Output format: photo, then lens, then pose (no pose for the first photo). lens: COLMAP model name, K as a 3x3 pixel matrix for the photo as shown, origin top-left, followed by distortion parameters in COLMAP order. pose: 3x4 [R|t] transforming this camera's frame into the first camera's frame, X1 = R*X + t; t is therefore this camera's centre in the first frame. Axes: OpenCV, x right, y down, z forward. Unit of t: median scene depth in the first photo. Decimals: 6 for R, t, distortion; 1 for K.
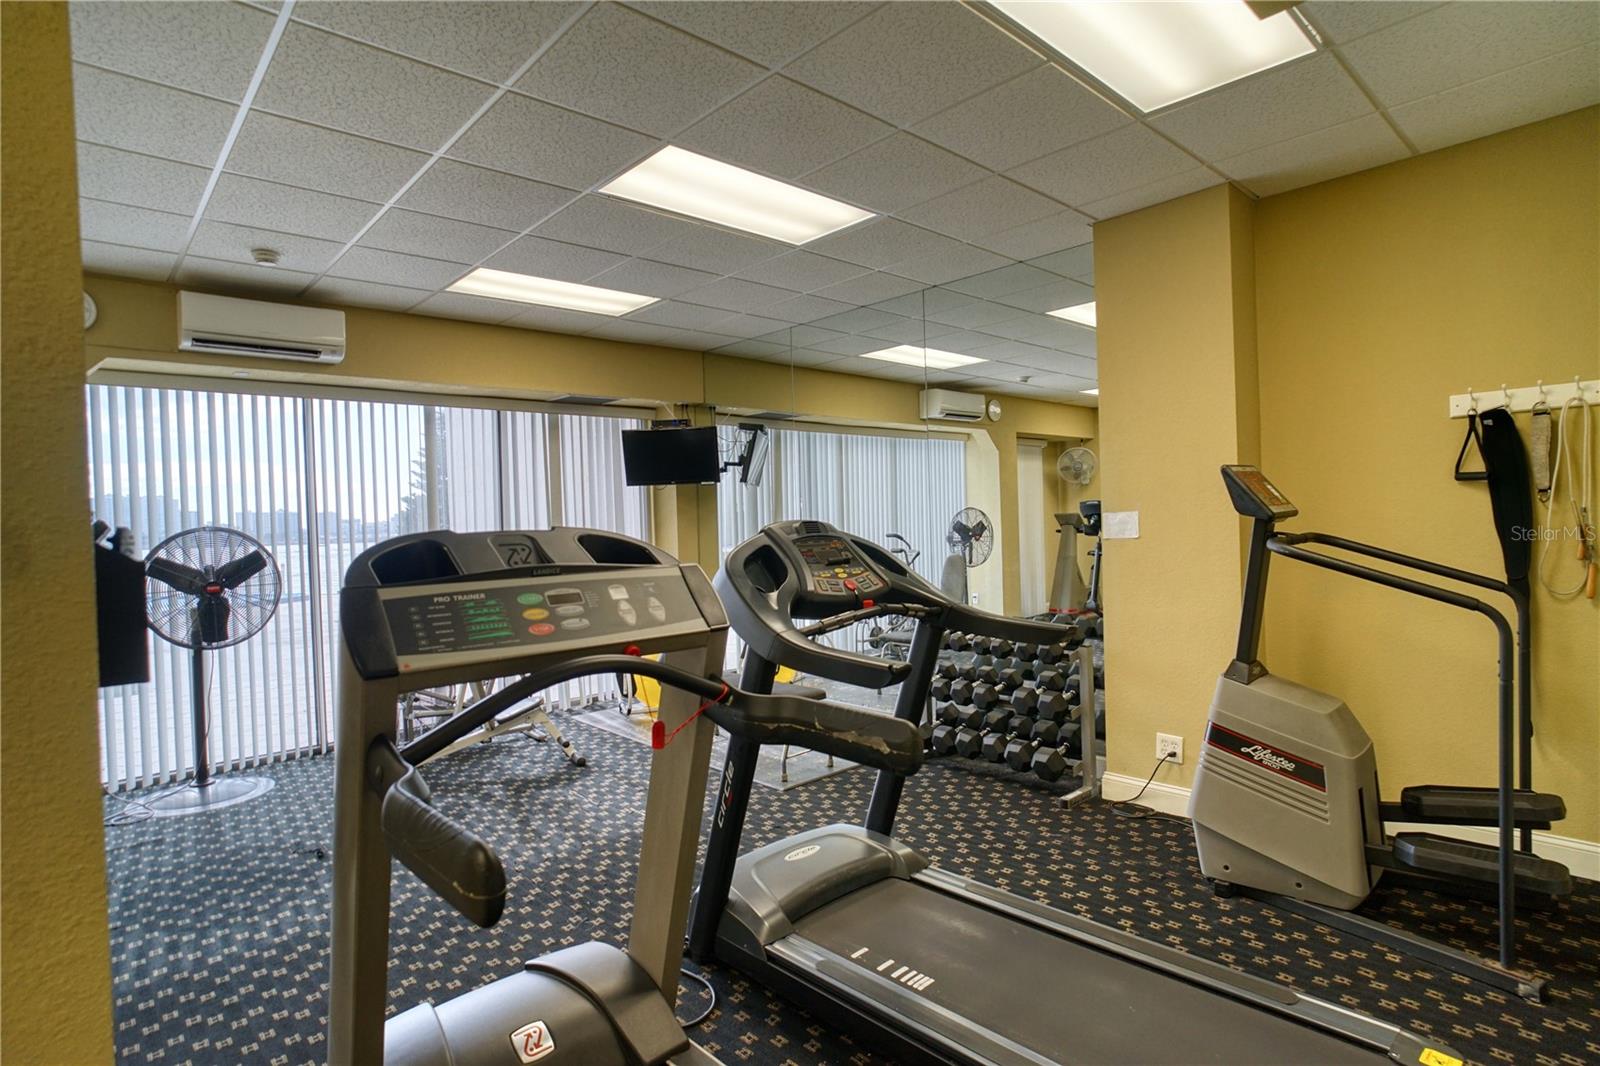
lens RADIAL K [[828.7, 0, 805.9], [0, 828.7, 529.5], [0, 0, 1]] dist [-0.052403, 0.027655]
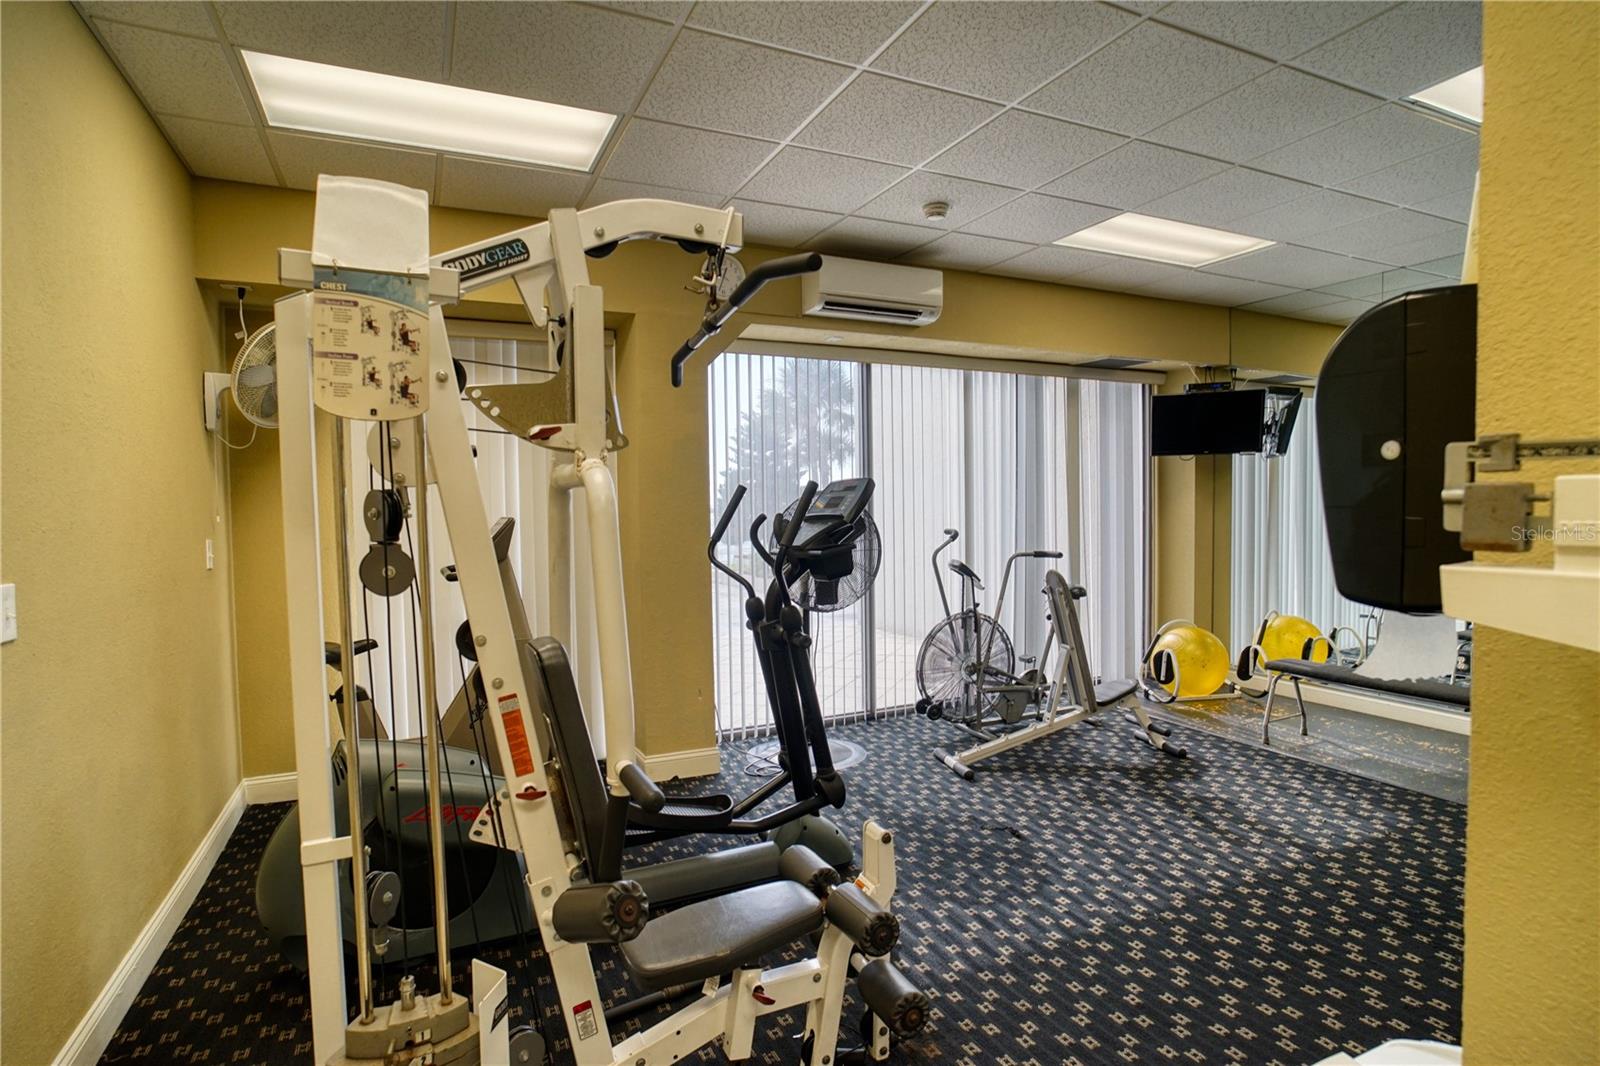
lens RADIAL K [[828.7, 0, 805.9], [0, 828.7, 529.5], [0, 0, 1]] dist [-0.052403, 0.027655]
pose [[0.956231, 0.027567, -0.291311, -0.472521], [-0.020075, 0.999387, 0.028677, 0.016535], [0.291923, -0.021574, 0.956199, 0.010464]]
